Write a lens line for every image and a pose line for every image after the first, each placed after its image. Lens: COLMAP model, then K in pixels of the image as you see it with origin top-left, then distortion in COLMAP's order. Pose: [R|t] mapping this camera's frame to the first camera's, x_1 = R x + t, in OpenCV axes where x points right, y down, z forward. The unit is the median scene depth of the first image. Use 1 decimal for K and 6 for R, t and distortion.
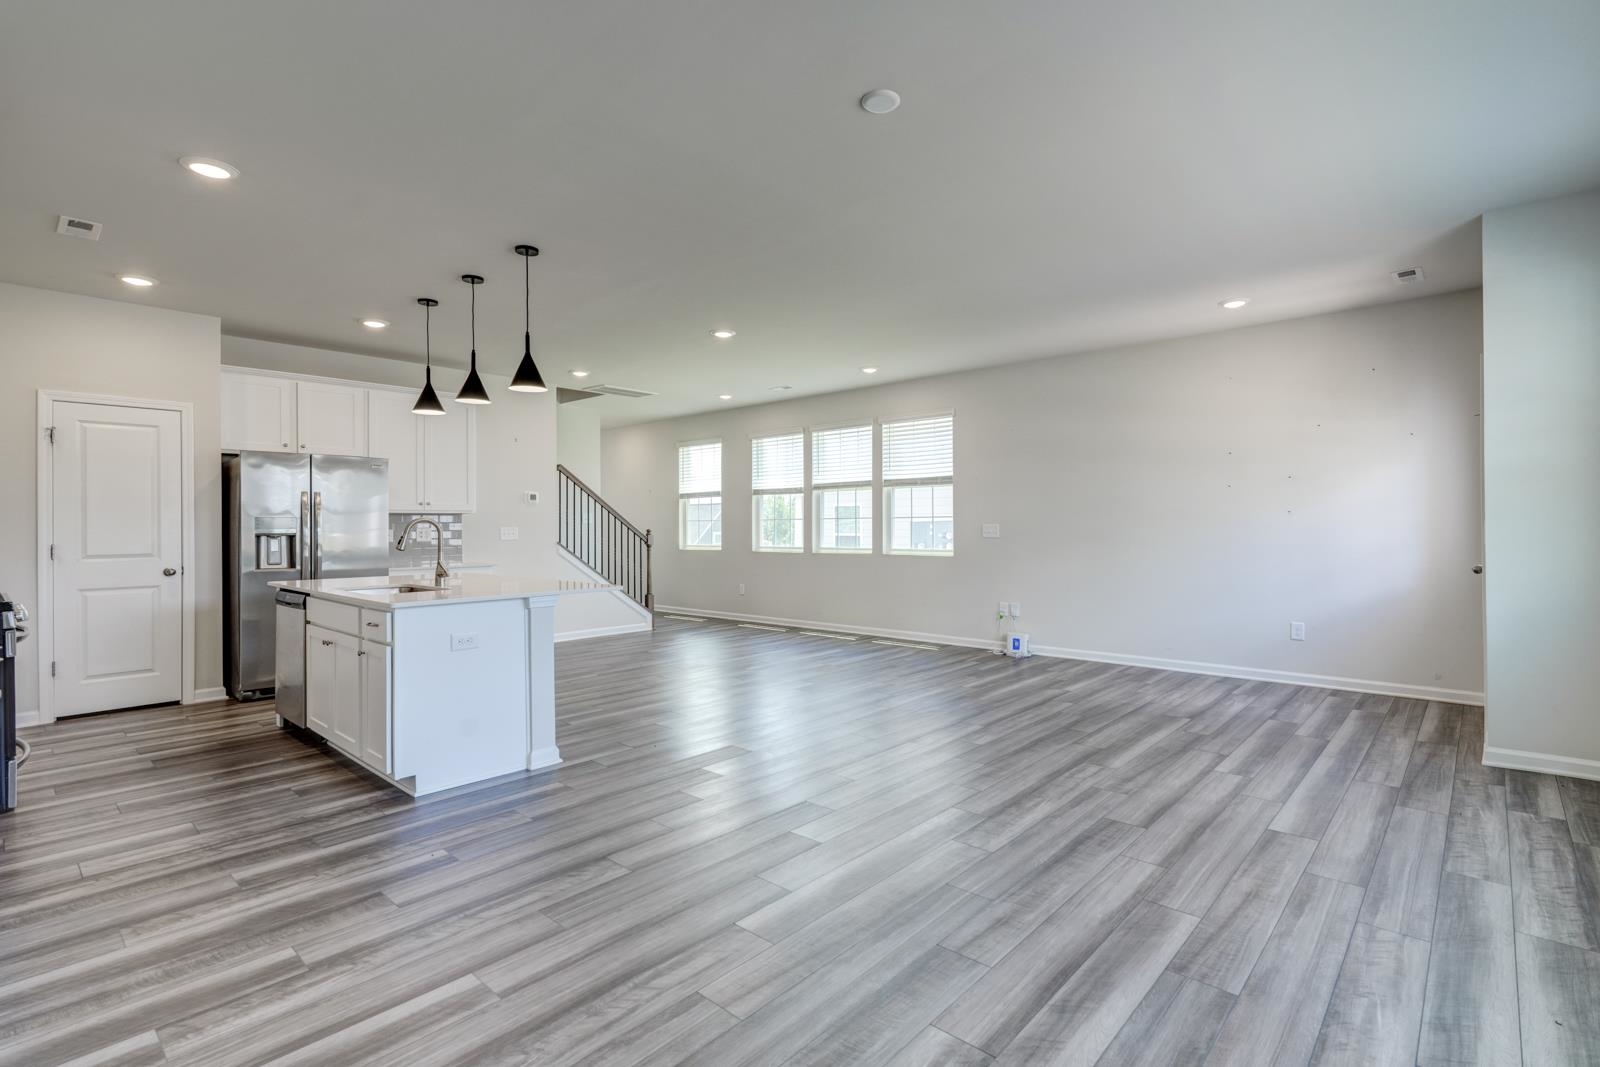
lens RADIAL K [[719.7, 0, 803.2], [0, 719.7, 525.3], [0, 0, 1]] dist [0.010290, -0.000801]
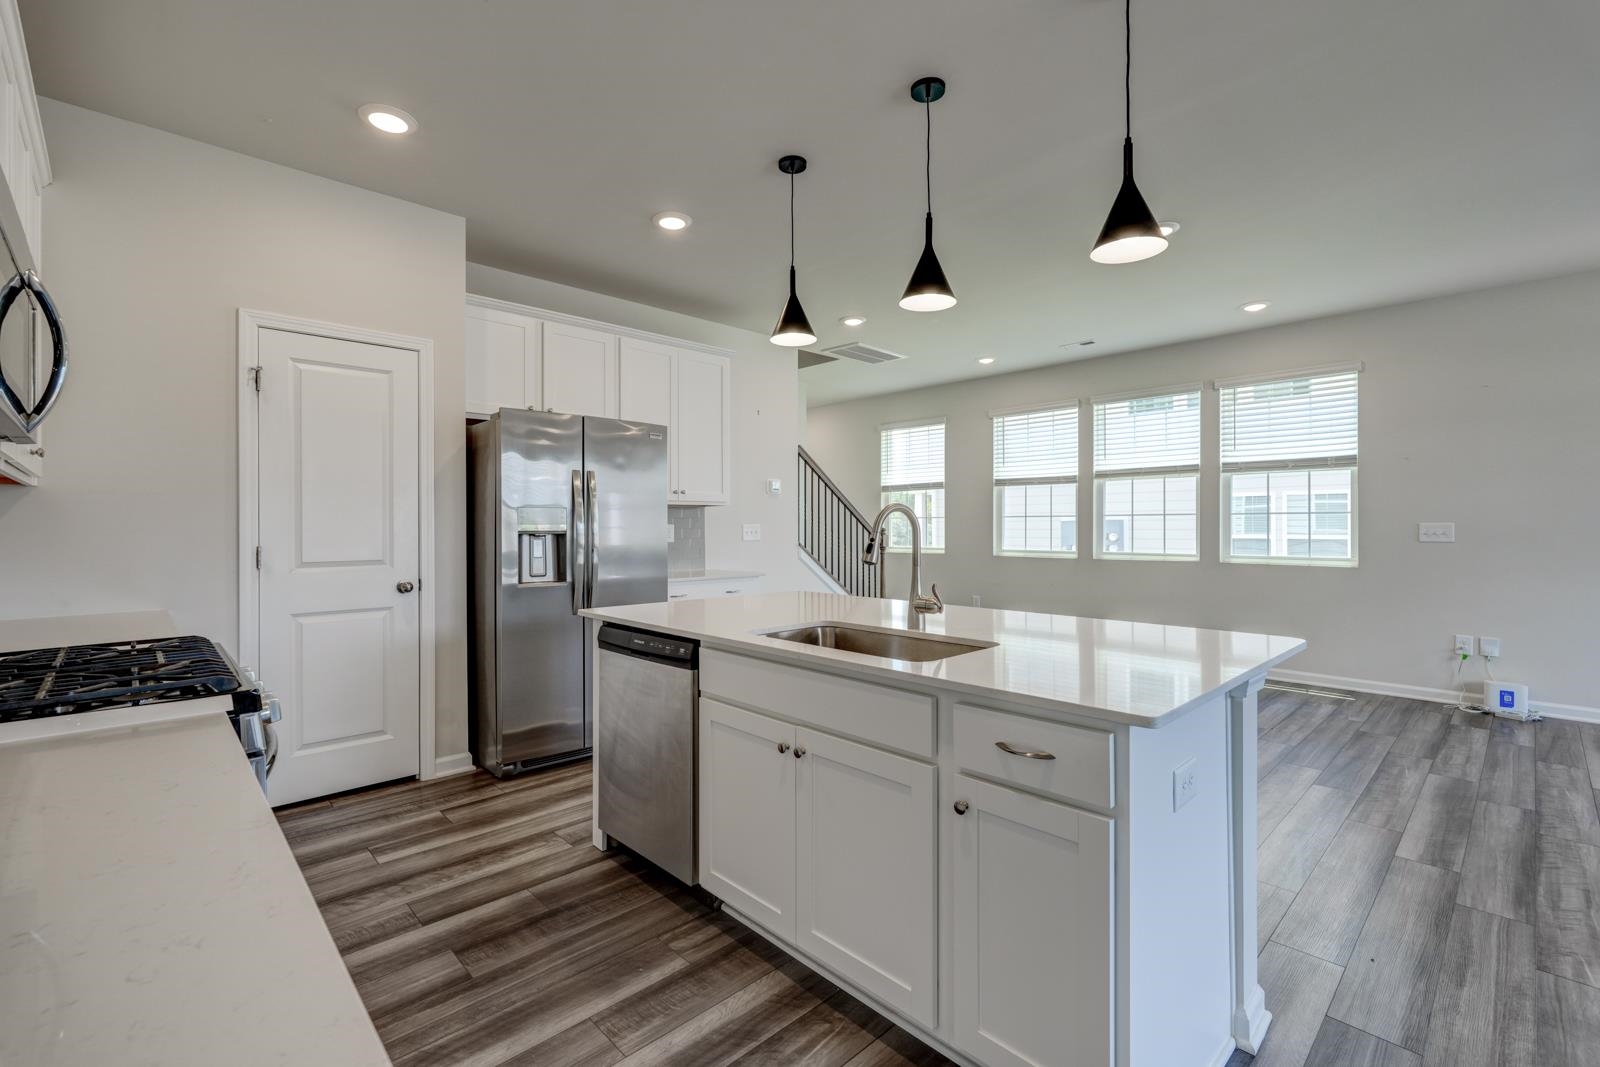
lens RADIAL K [[719.7, 0, 803.2], [0, 719.7, 525.3], [0, 0, 1]] dist [0.010290, -0.000801]
pose [[0.994908, 0.004431, -0.100693, -0.394714], [-0.004307, 0.999990, 0.001451, 0.003740], [0.100698, -0.001010, 0.994917, 0.330846]]
